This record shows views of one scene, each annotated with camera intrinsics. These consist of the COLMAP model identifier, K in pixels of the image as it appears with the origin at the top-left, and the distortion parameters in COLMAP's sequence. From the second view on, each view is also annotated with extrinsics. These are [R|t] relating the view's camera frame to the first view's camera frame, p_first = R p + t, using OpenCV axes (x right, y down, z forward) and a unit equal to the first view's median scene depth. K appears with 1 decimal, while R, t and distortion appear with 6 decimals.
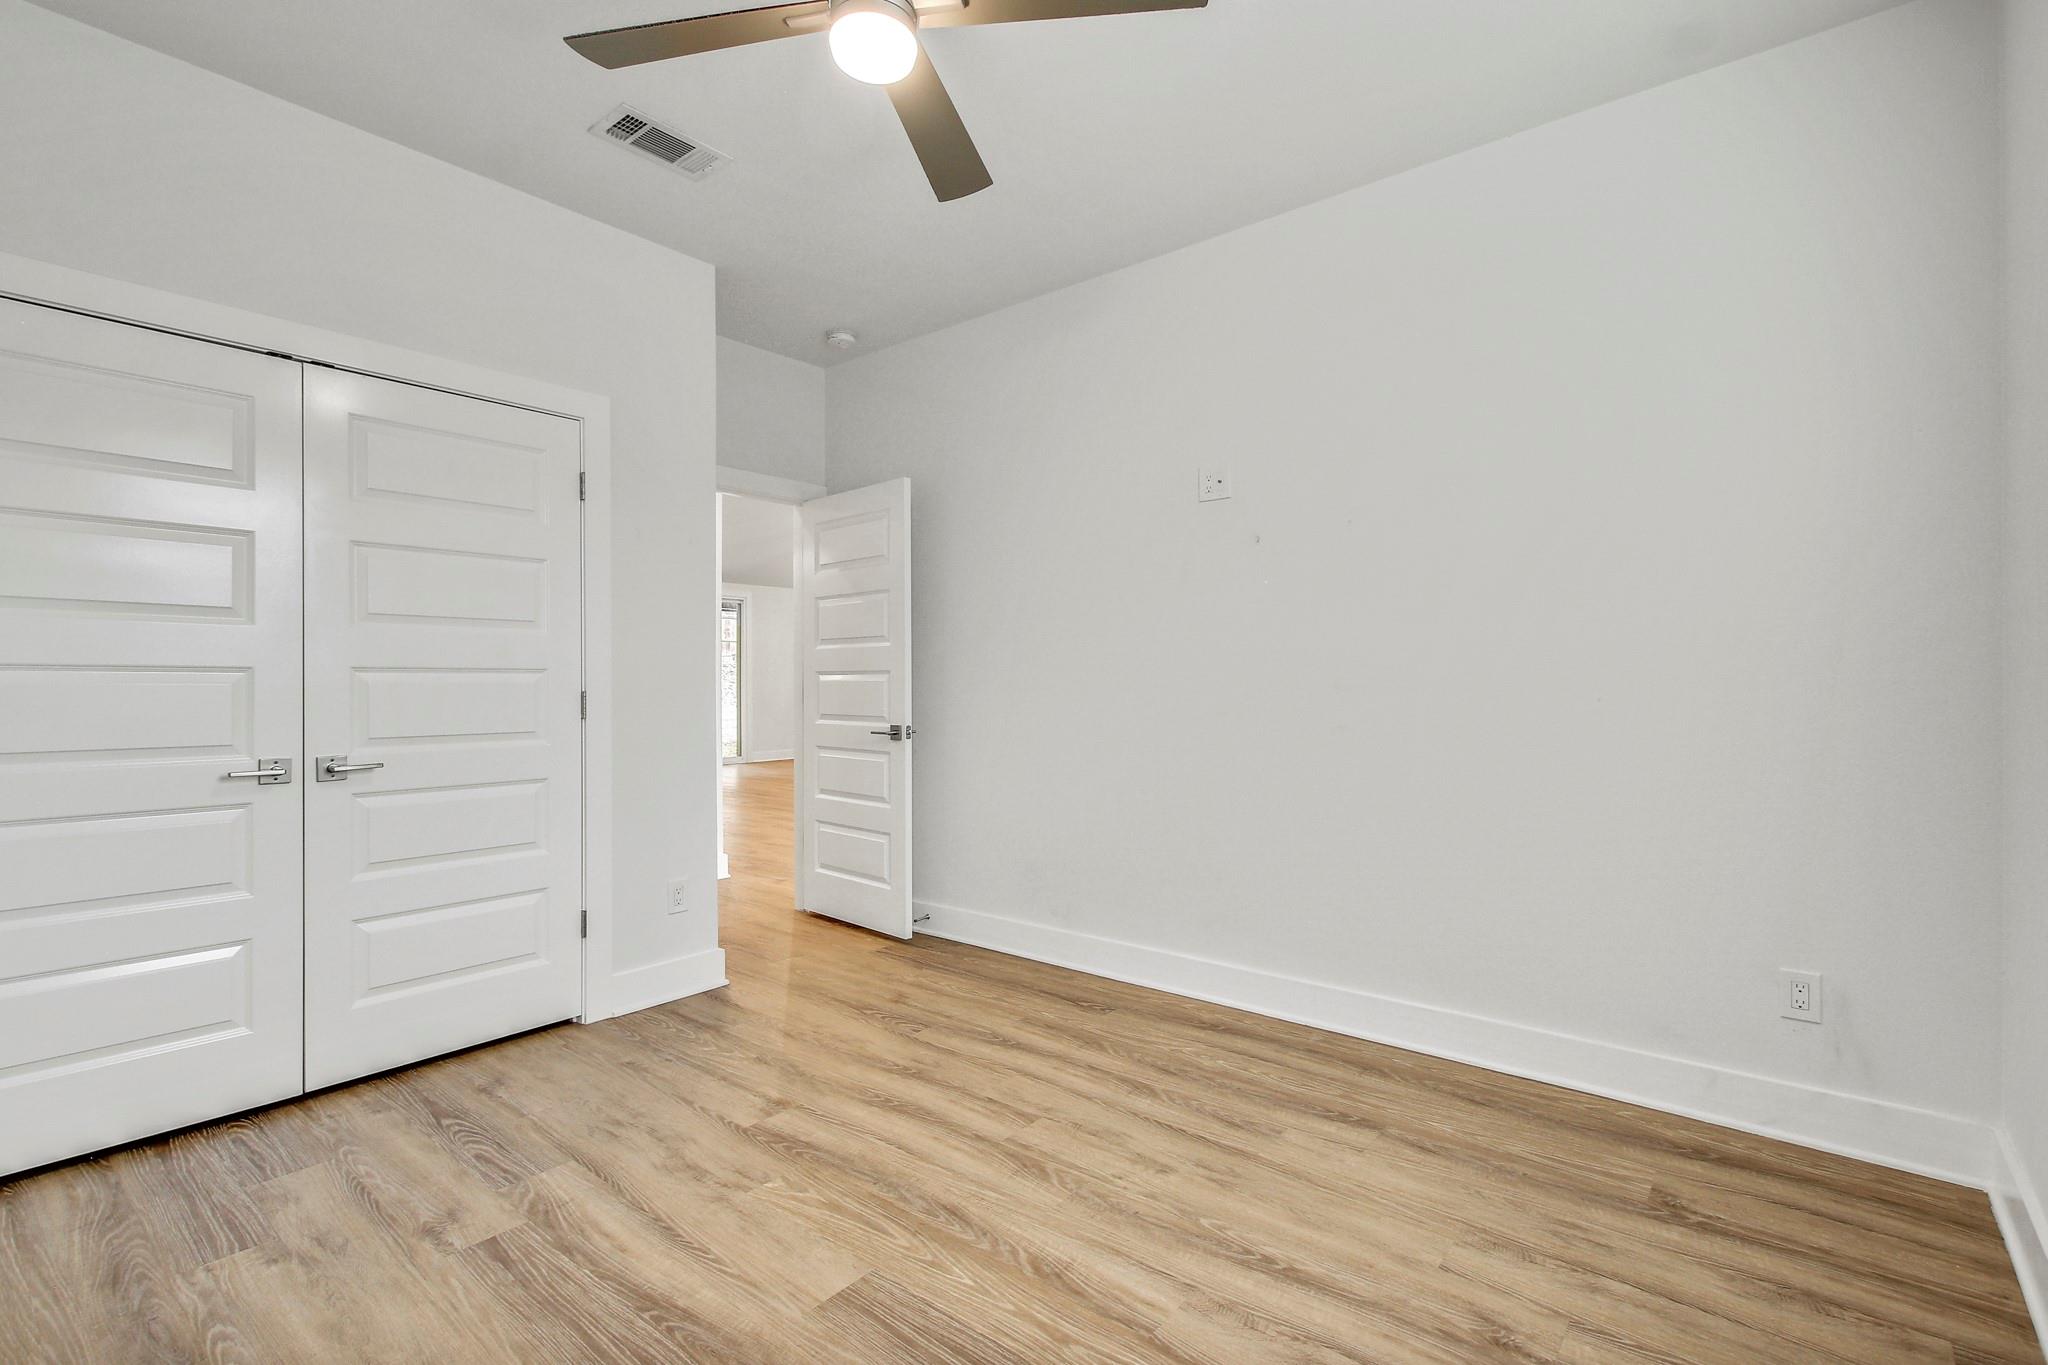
lens RADIAL K [[948.5, 0, 1016.5], [0, 948.5, 680.8], [0, 0, 1]] dist [-0.032072, 0.008189]
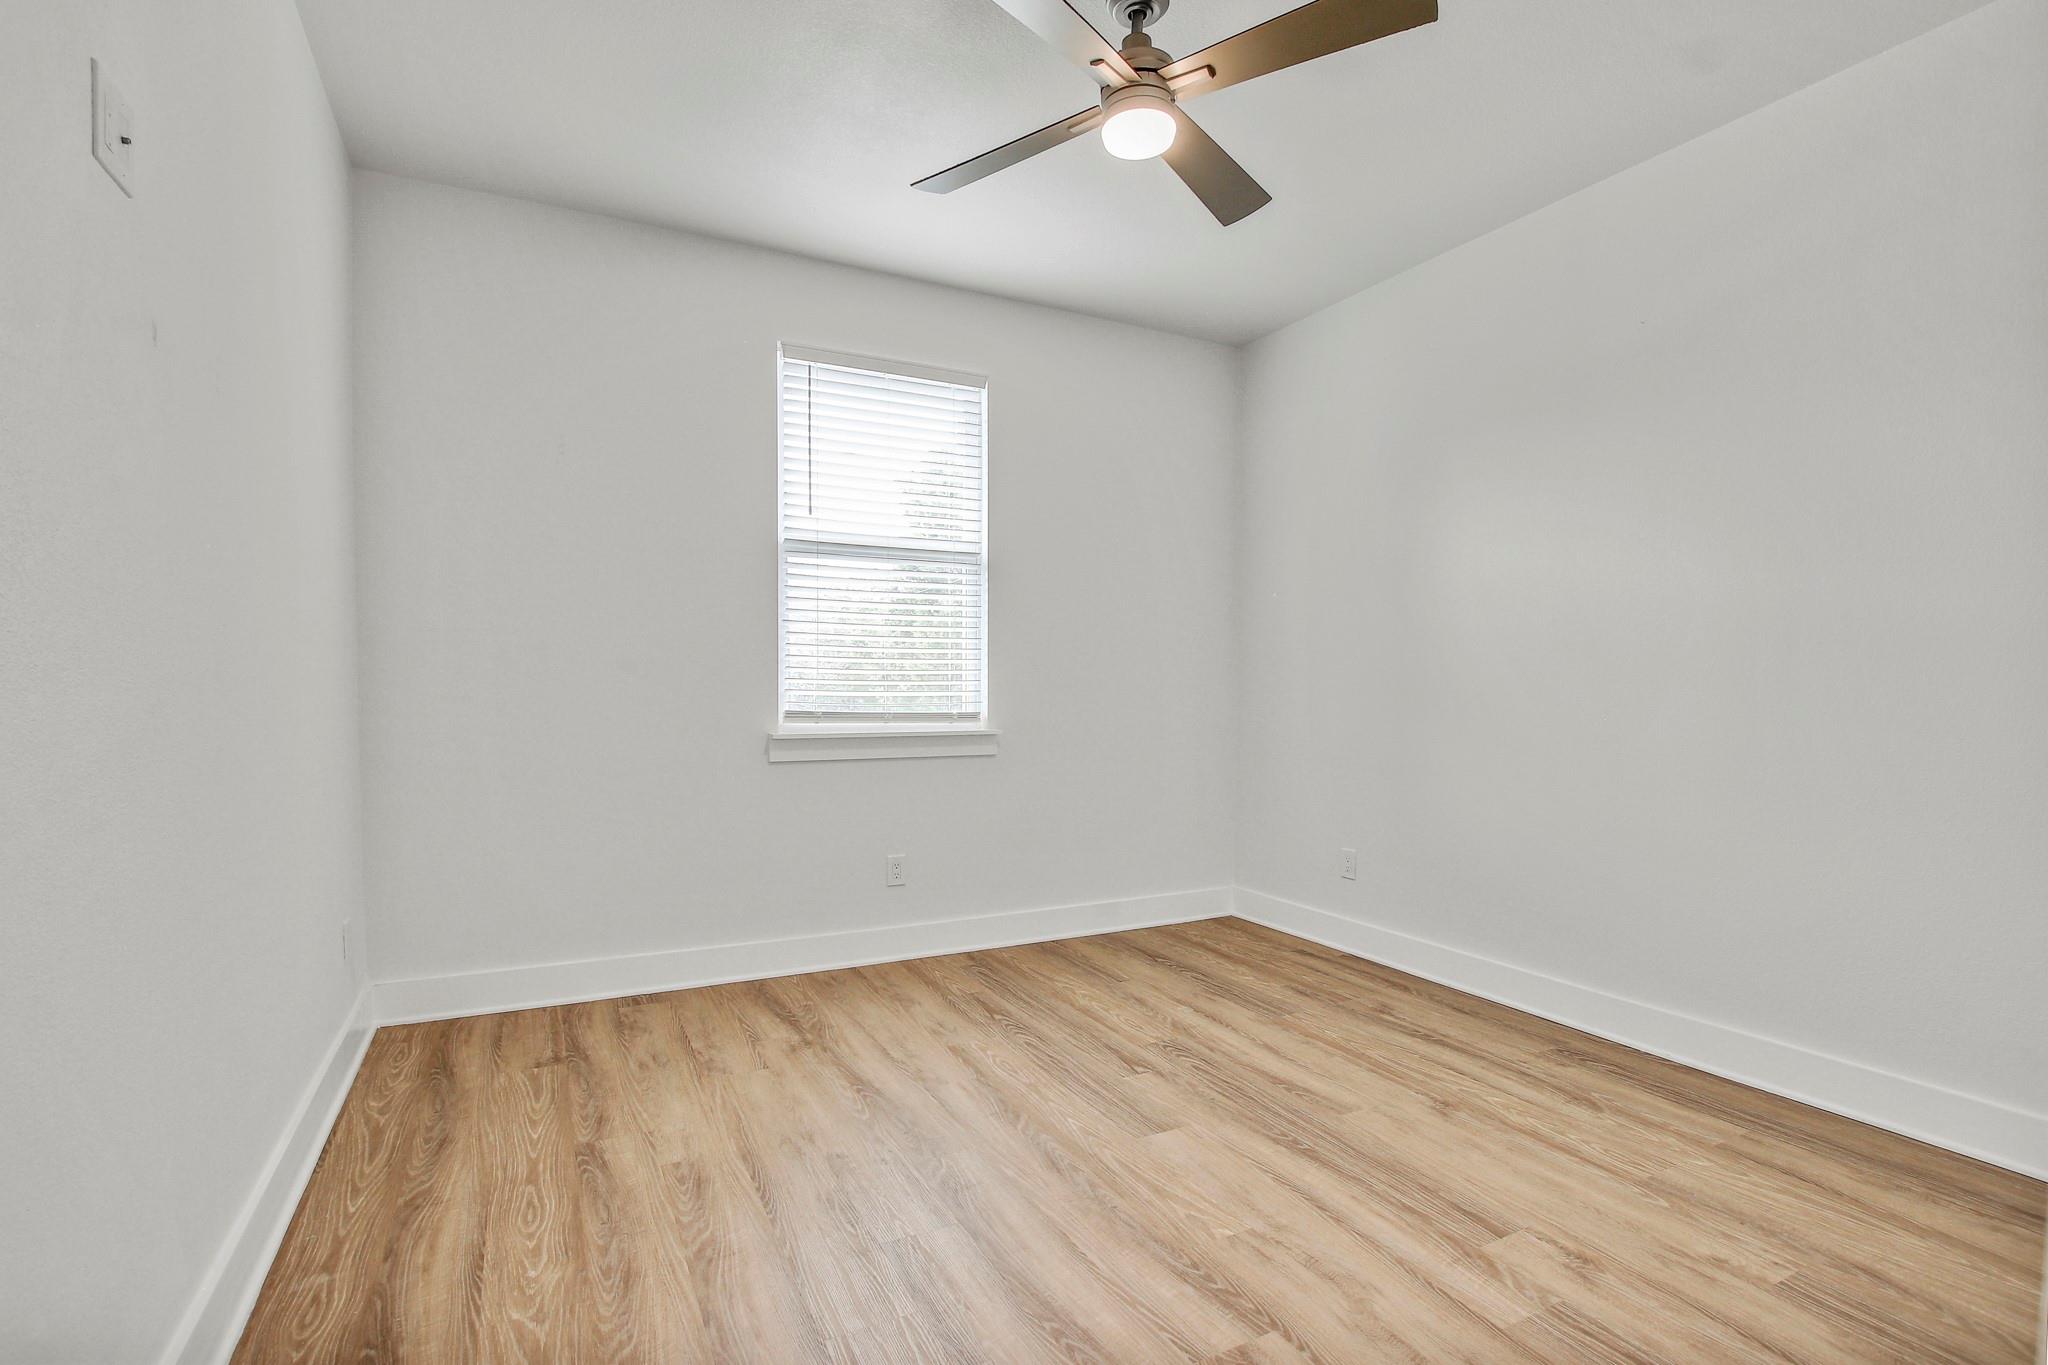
lens RADIAL K [[948.5, 0, 1016.5], [0, 948.5, 680.8], [0, 0, 1]] dist [-0.032072, 0.008189]
pose [[-0.919834, -0.005255, 0.392272, -0.444787], [-0.006051, 0.999981, -0.000791, 0.008185], [-0.392261, -0.003101, -0.919849, 1.989568]]
